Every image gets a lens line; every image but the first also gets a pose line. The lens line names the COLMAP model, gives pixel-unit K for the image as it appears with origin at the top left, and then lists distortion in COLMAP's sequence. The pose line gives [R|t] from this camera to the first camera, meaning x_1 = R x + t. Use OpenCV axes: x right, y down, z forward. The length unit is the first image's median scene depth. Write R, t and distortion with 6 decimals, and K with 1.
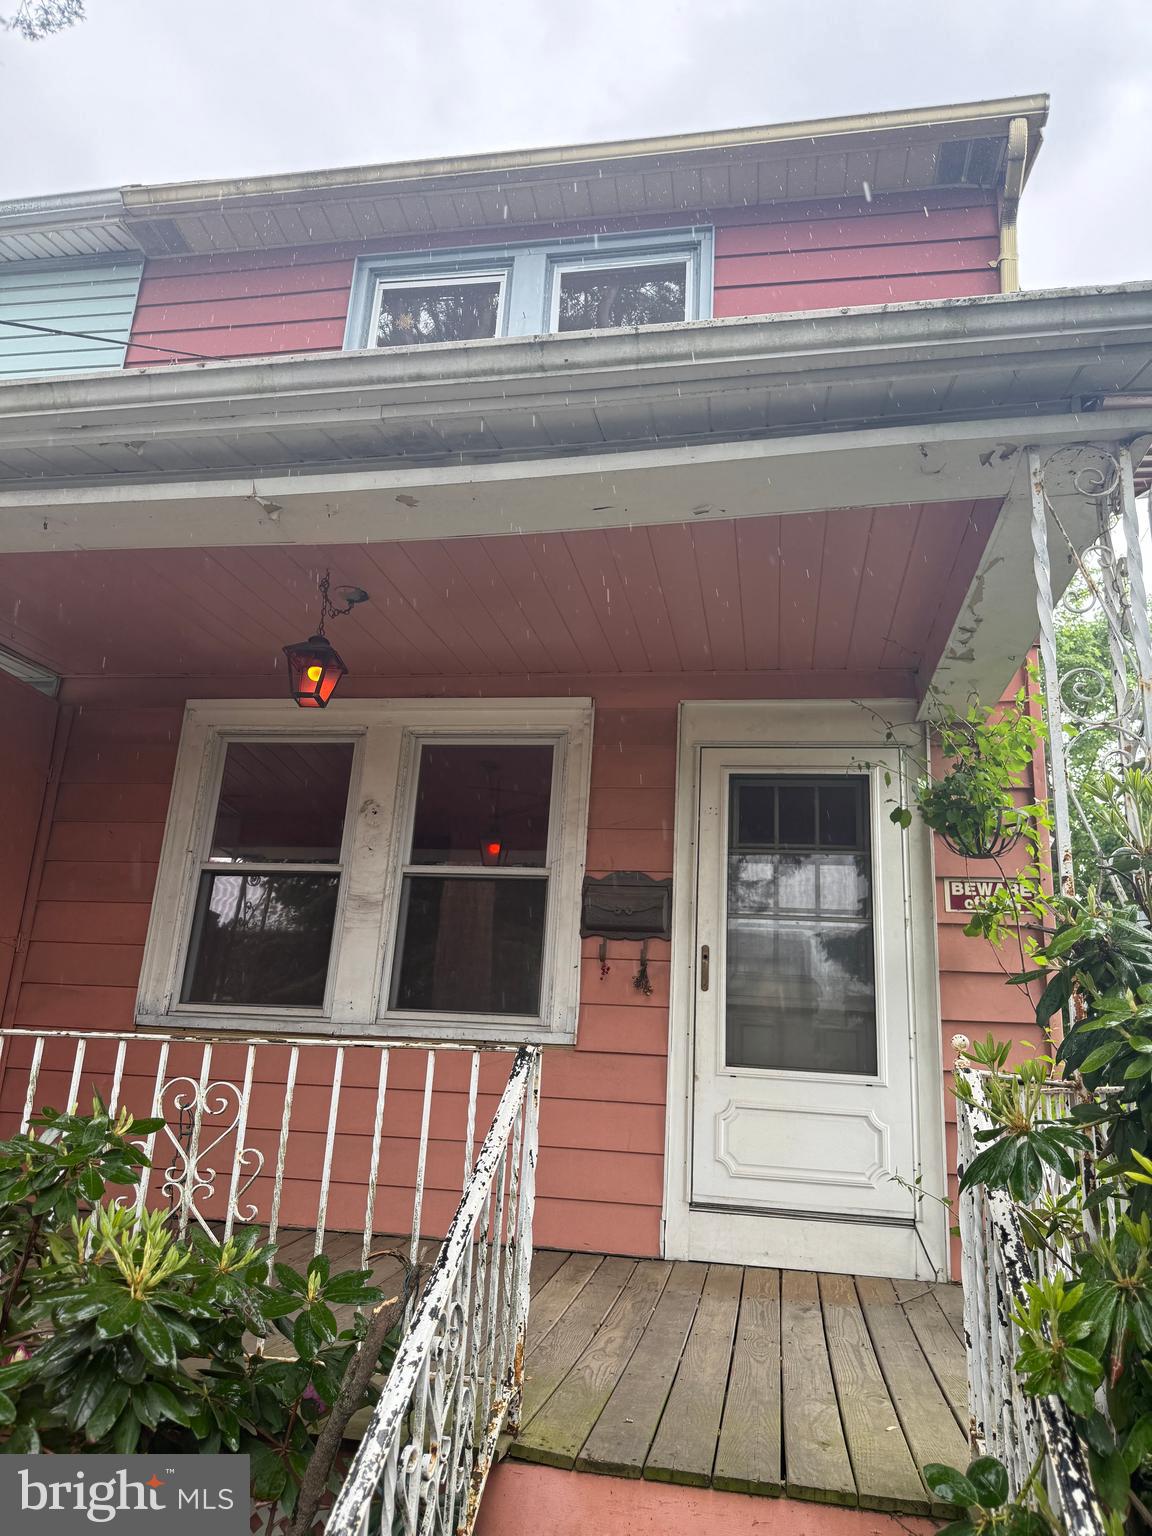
lens RADIAL K [[1080.8, 0, 562.5], [0, 1080.8, 768.8], [0, 0, 1]] dist [0.068092, -0.083020]
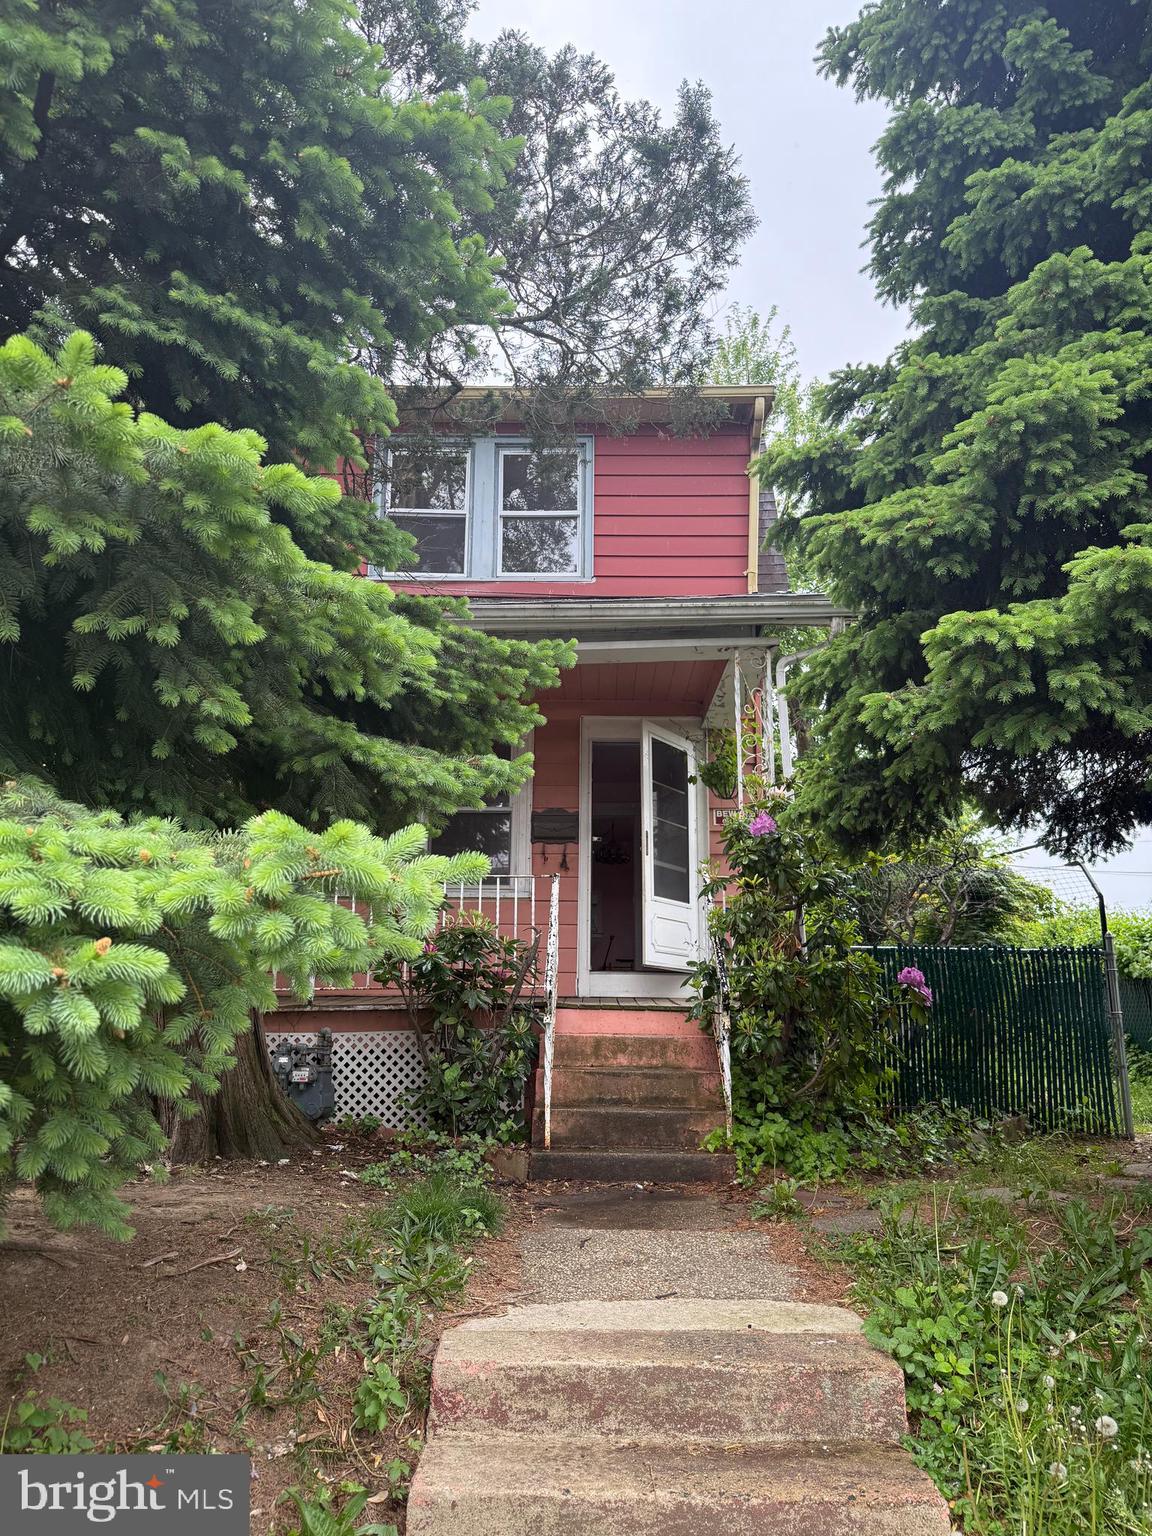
lens RADIAL K [[1080.8, 0, 562.5], [0, 1080.8, 768.8], [0, 0, 1]] dist [0.068092, -0.083020]
pose [[0.986880, -0.009980, 0.161149, -0.238143], [-0.000406, 0.997931, 0.064289, -0.098662], [-0.161458, -0.063511, 0.984834, -0.889802]]
